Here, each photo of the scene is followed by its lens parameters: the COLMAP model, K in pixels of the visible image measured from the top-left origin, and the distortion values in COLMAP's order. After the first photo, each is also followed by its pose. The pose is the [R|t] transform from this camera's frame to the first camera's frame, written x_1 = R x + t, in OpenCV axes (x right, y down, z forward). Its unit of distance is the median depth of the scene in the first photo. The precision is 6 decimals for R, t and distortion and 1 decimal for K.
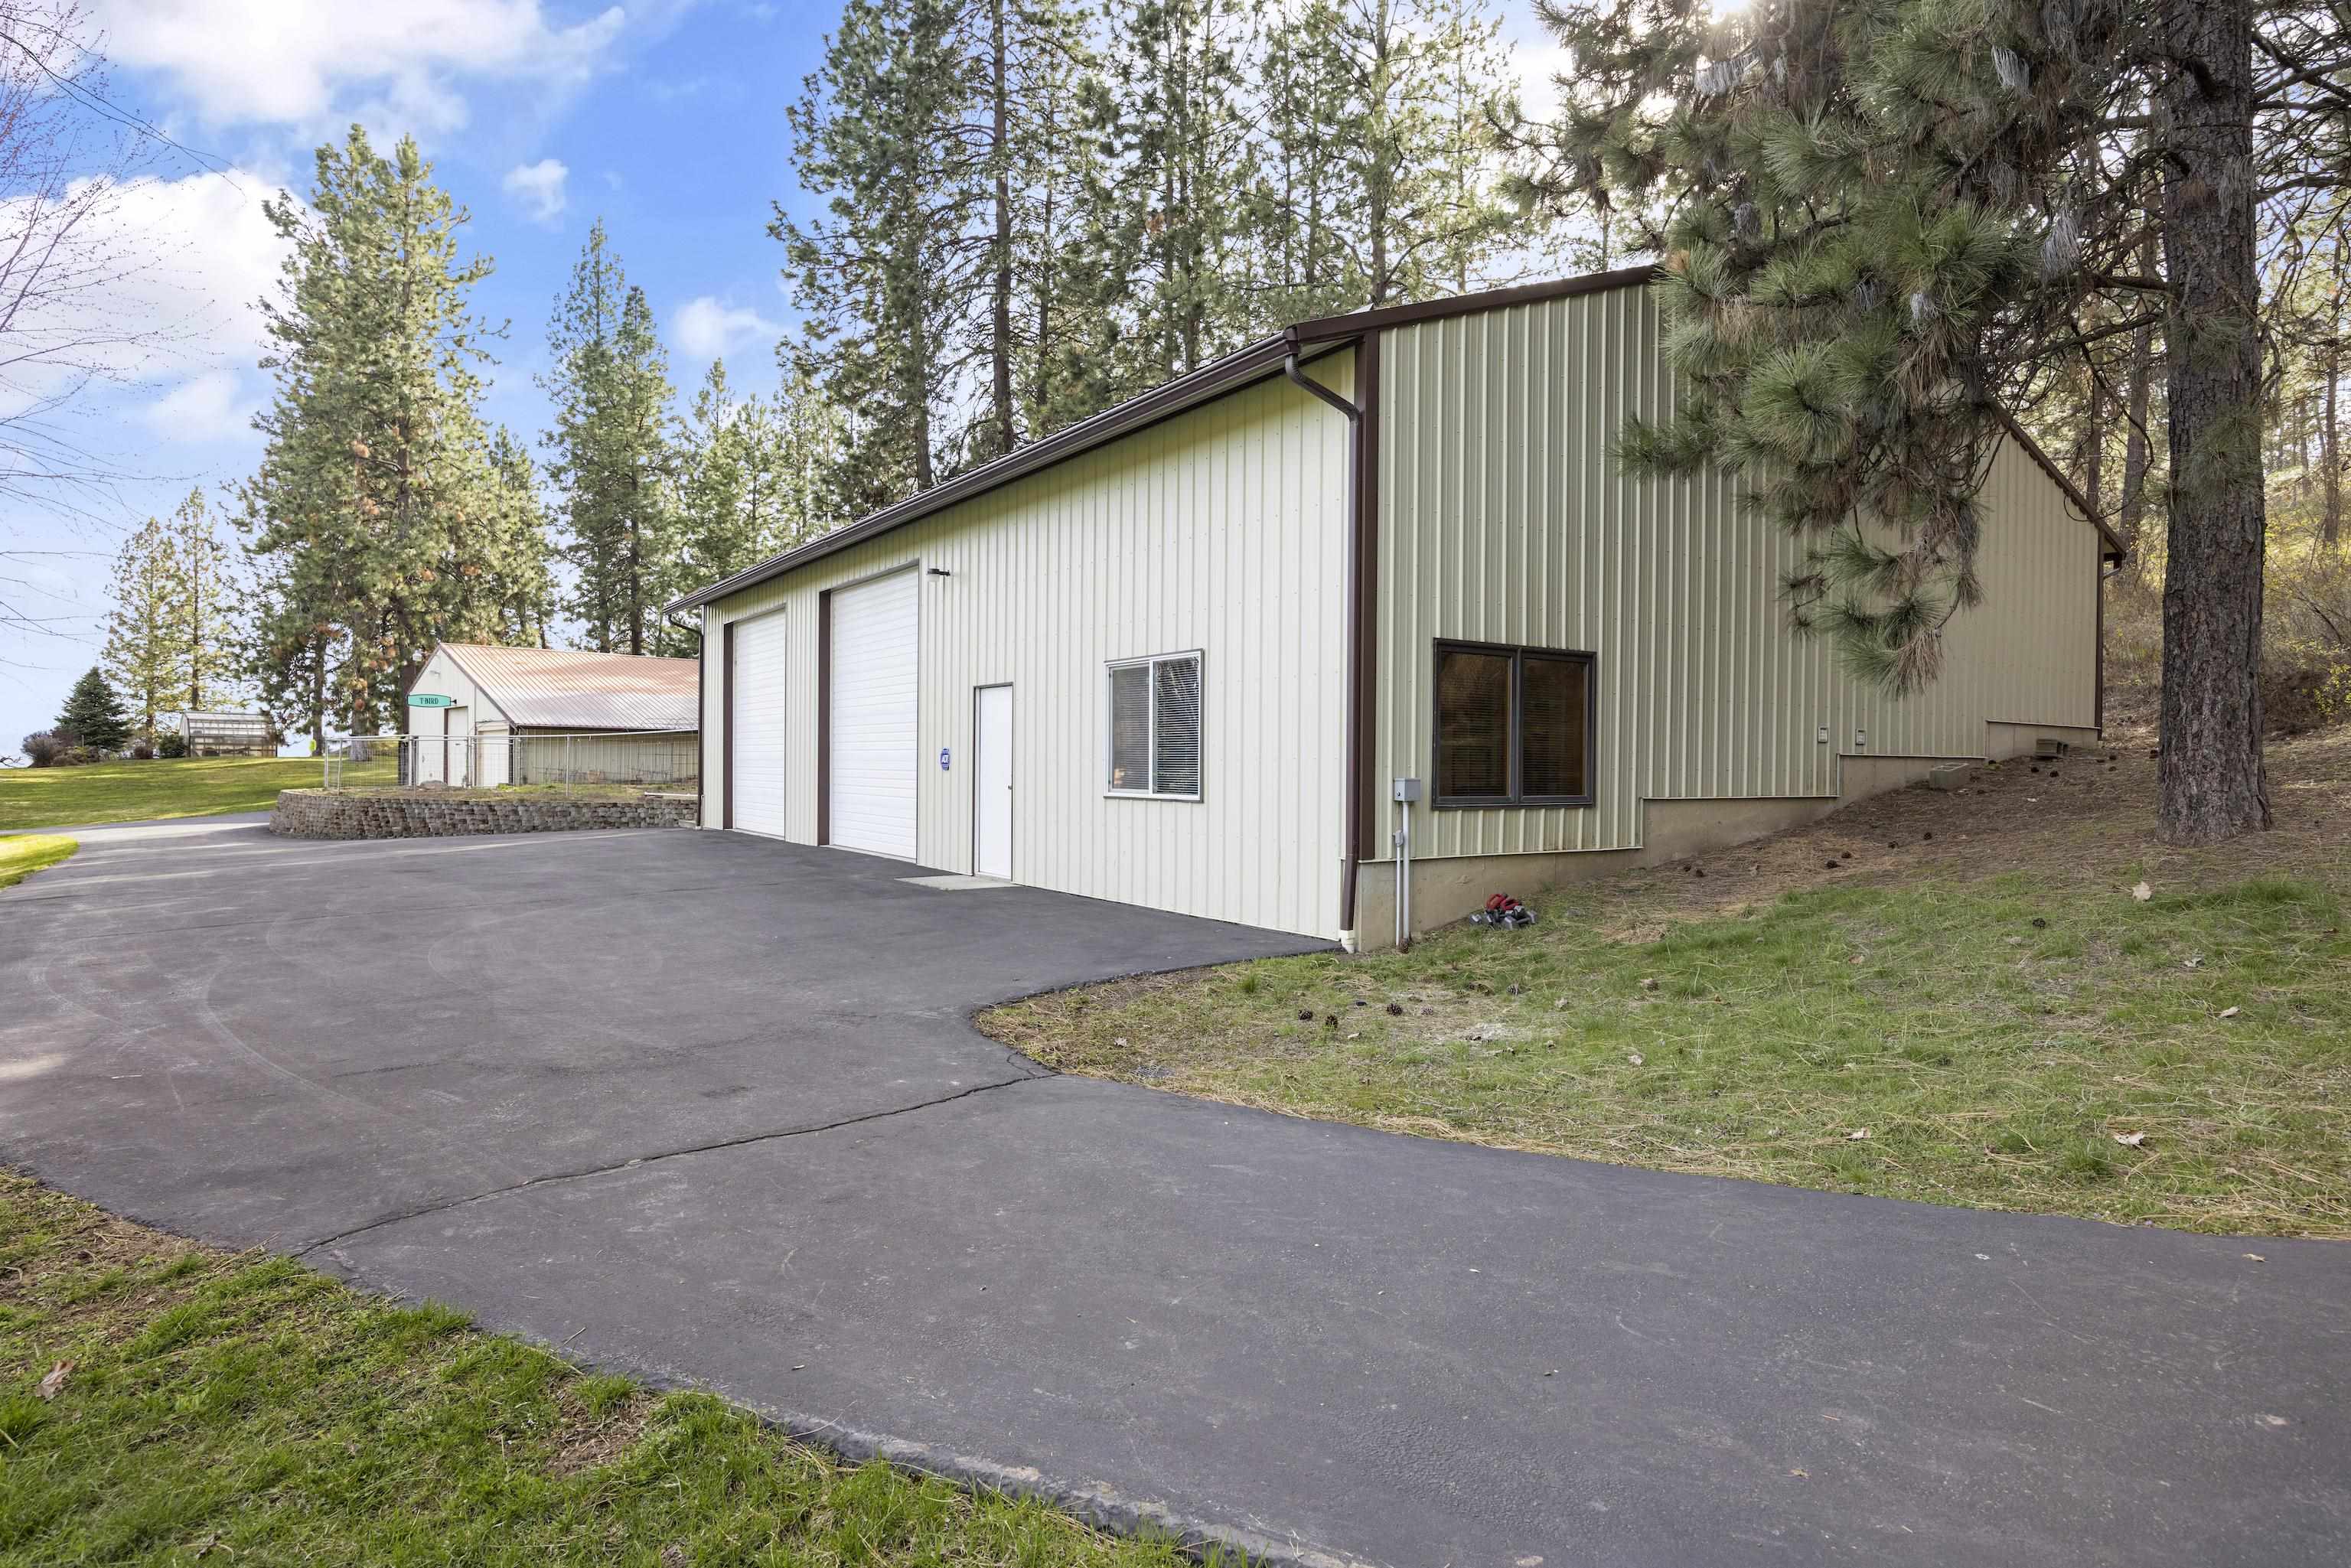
lens RADIAL K [[1260.9, 0, 1178.7], [0, 1260.9, 777.0], [0, 0, 1]] dist [-0.007584, -0.001310]
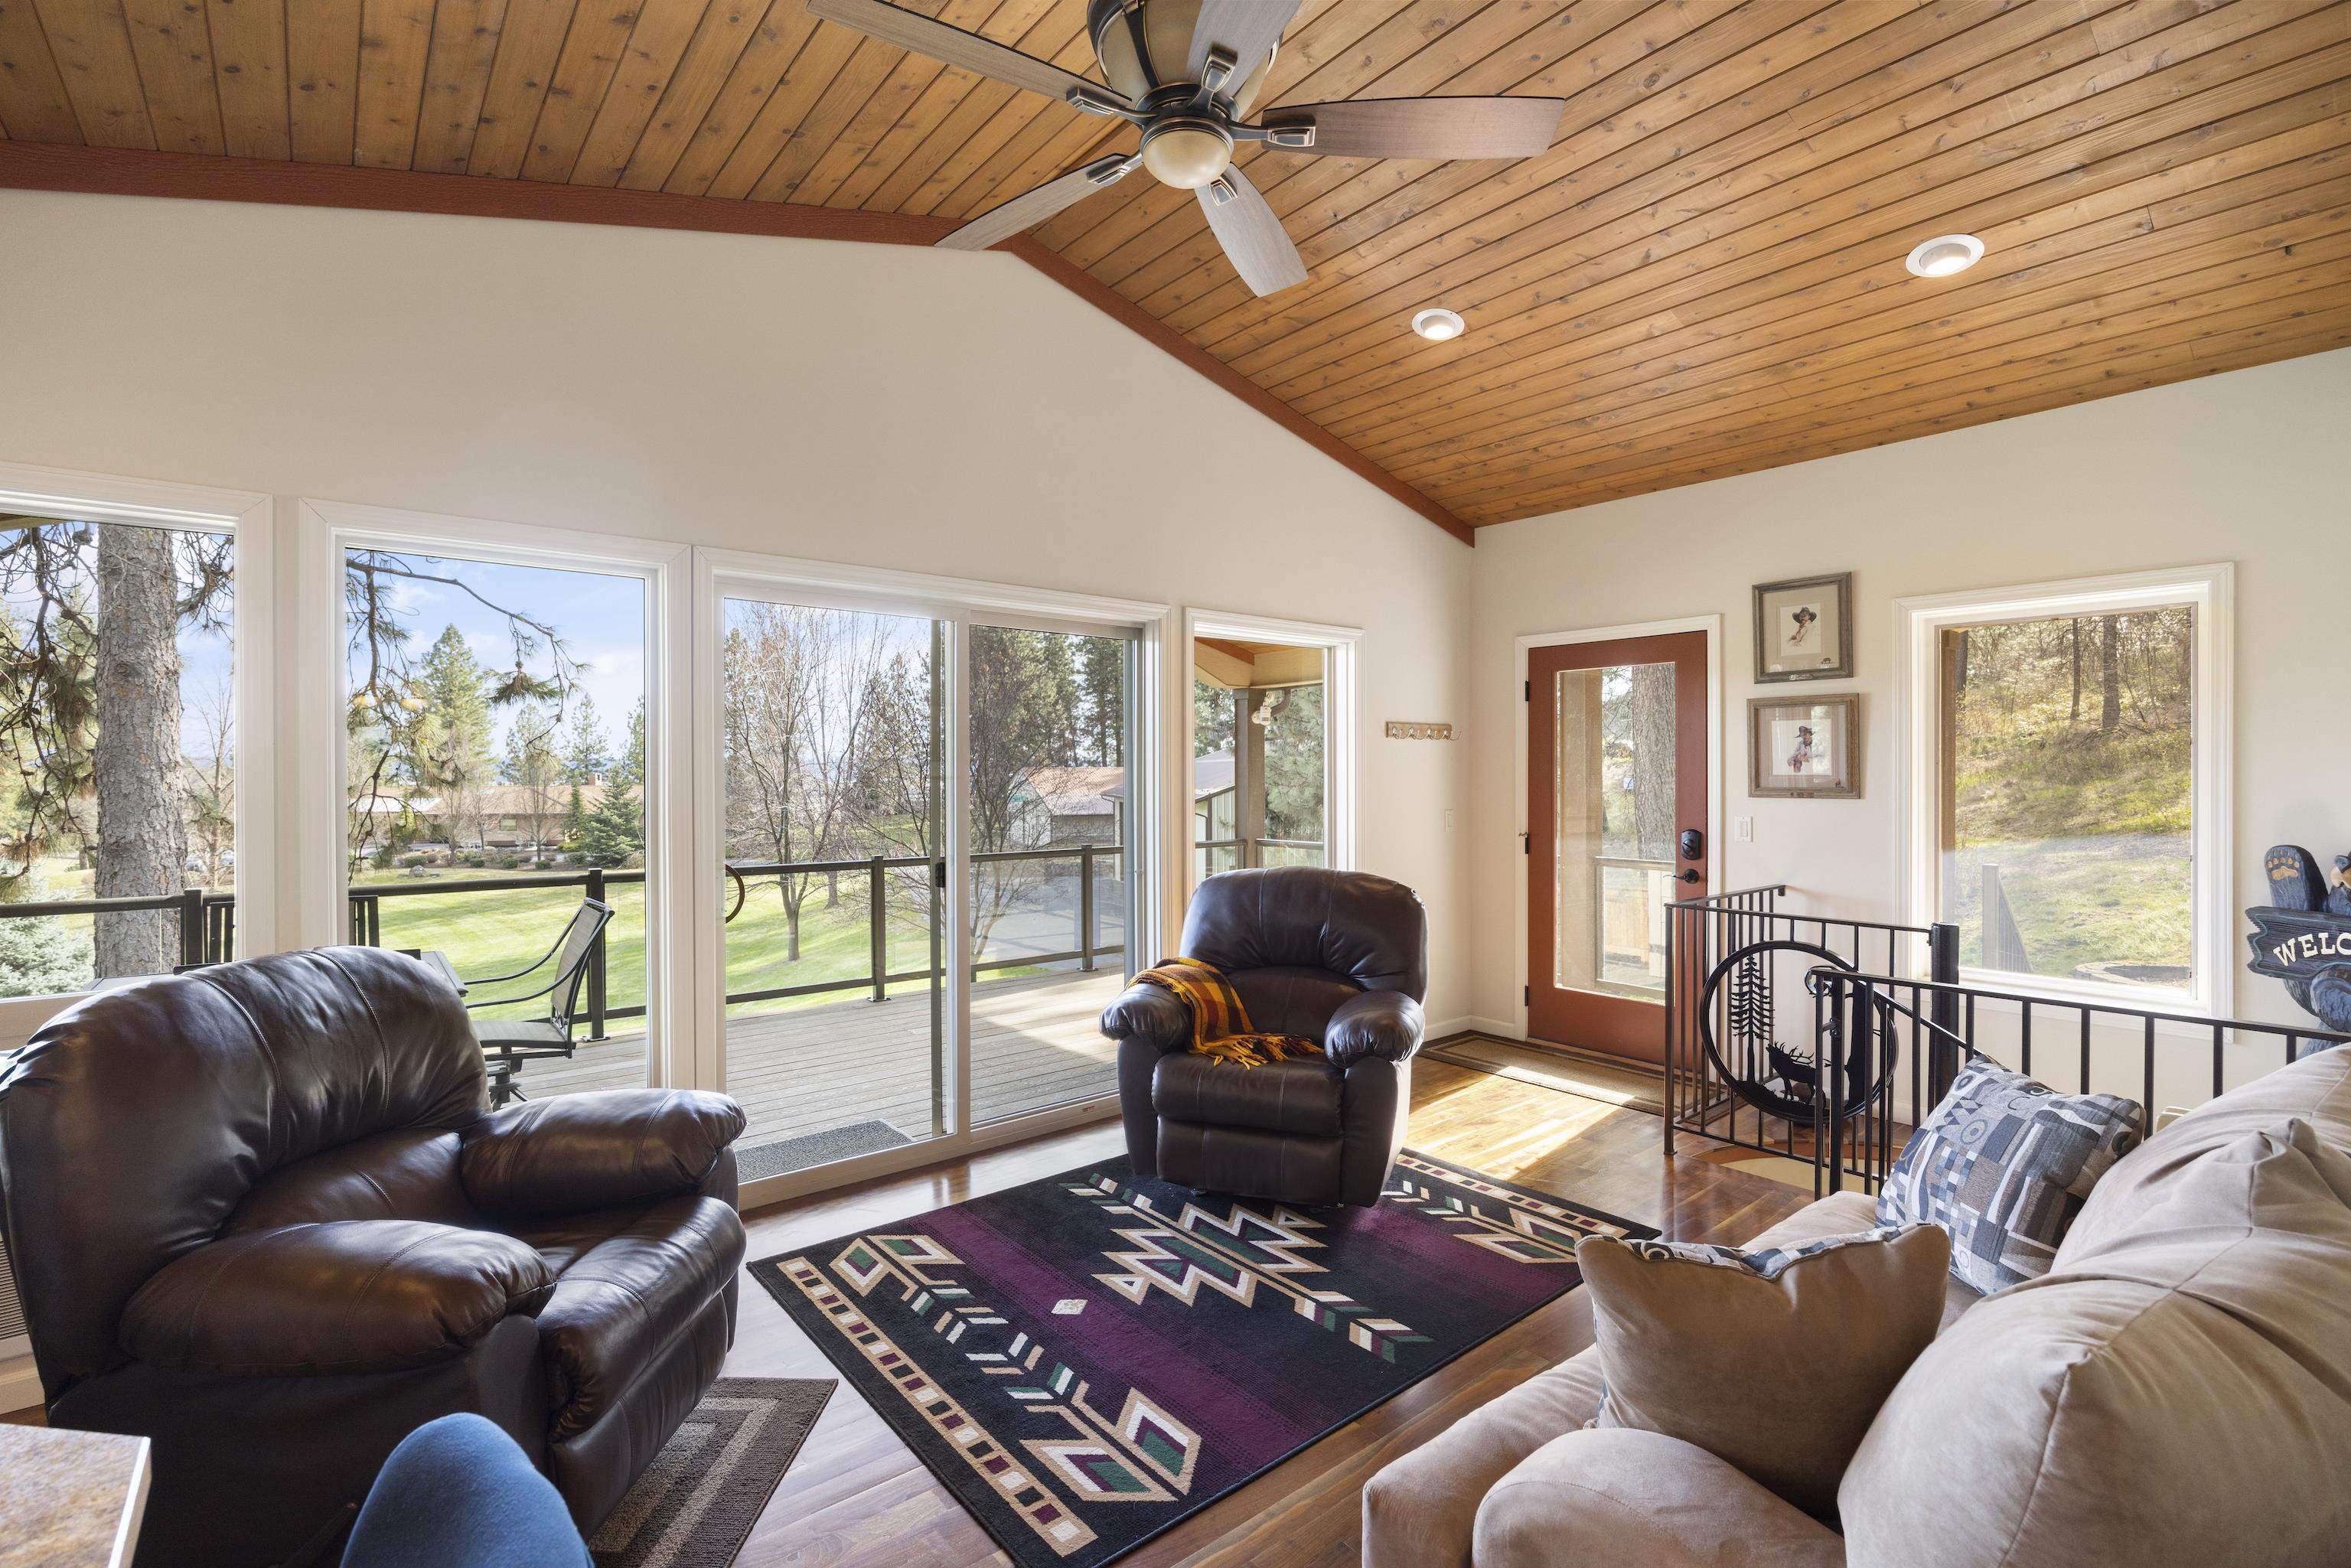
lens RADIAL K [[1060.0, 0, 1177.4], [0, 1060.0, 773.2], [0, 0, 1]] dist [-0.017389, -0.000011]
pose [[0.927635, -0.011915, -0.373299, 0.237167], [0.008786, 0.999911, -0.010082, -0.068738], [0.373385, 0.006073, 0.927656, -0.410590]]
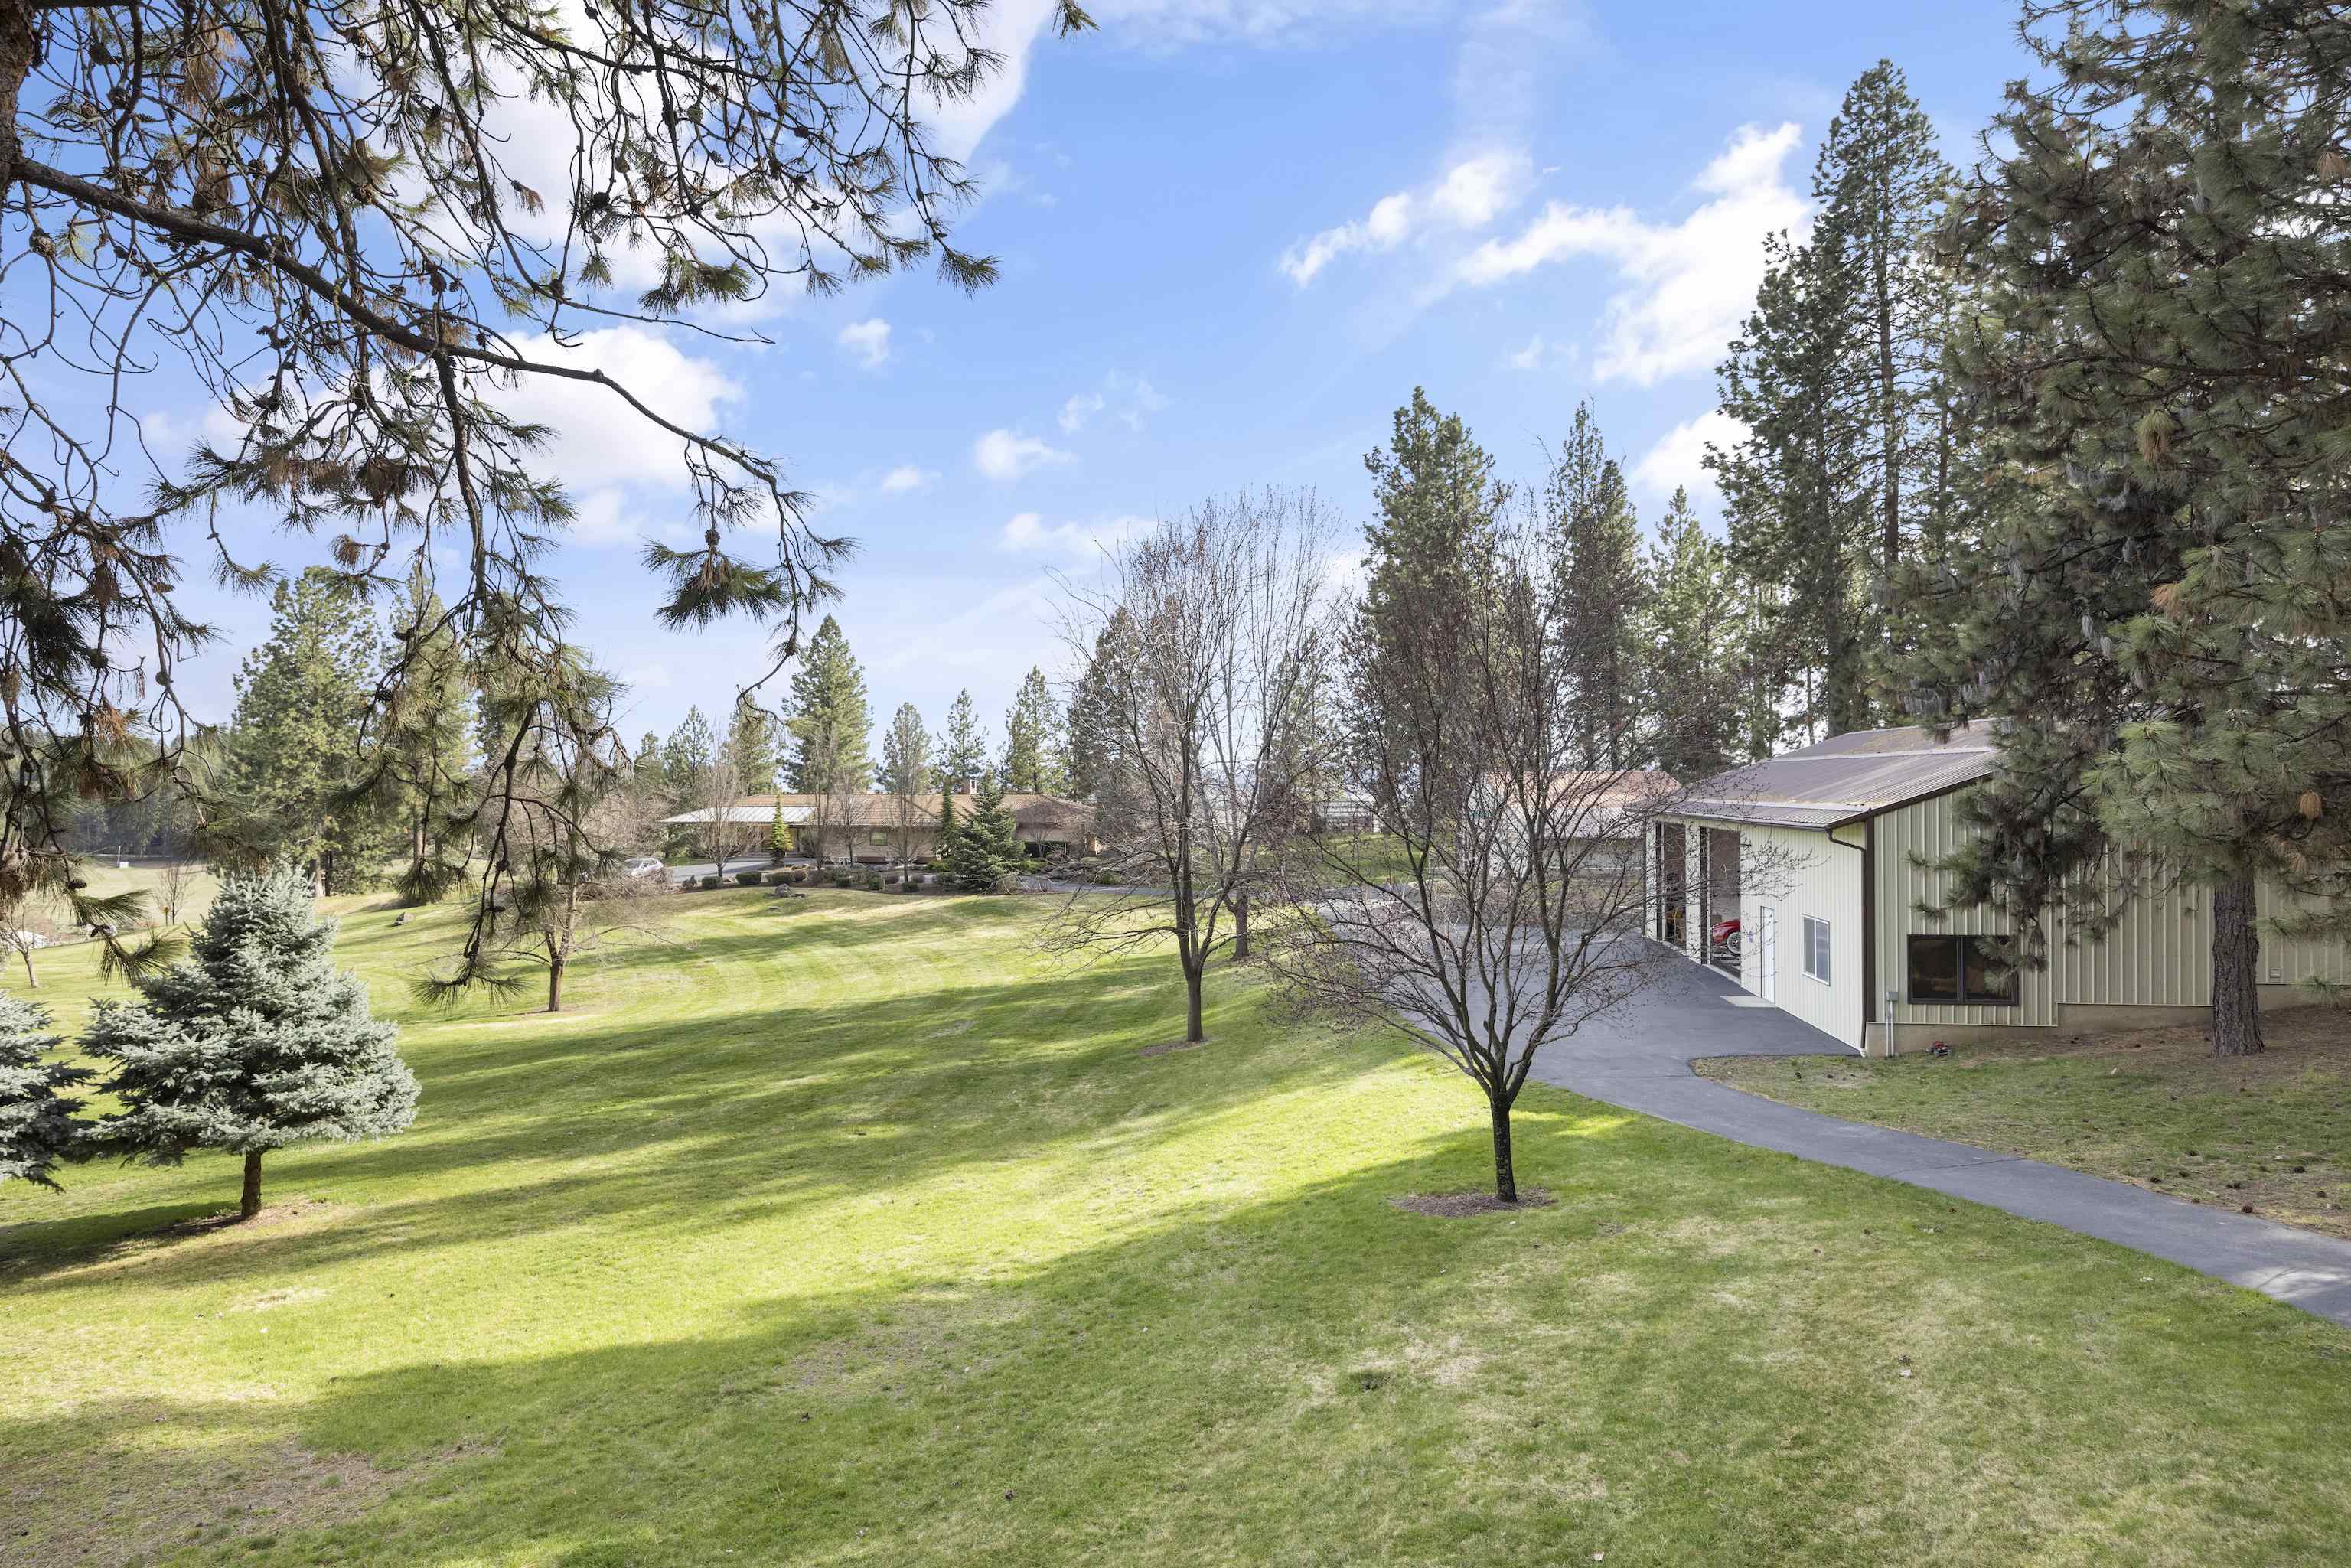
lens RADIAL K [[1310.0, 0, 1176.9], [0, 1310.0, 781.8], [0, 0, 1]] dist [0.000459, 0.000178]
pose [[0.740700, -0.009700, -0.671765, 0.157840], [0.001717, 0.999920, -0.012546, -0.067760], [0.671833, 0.008139, 0.740658, -0.329405]]
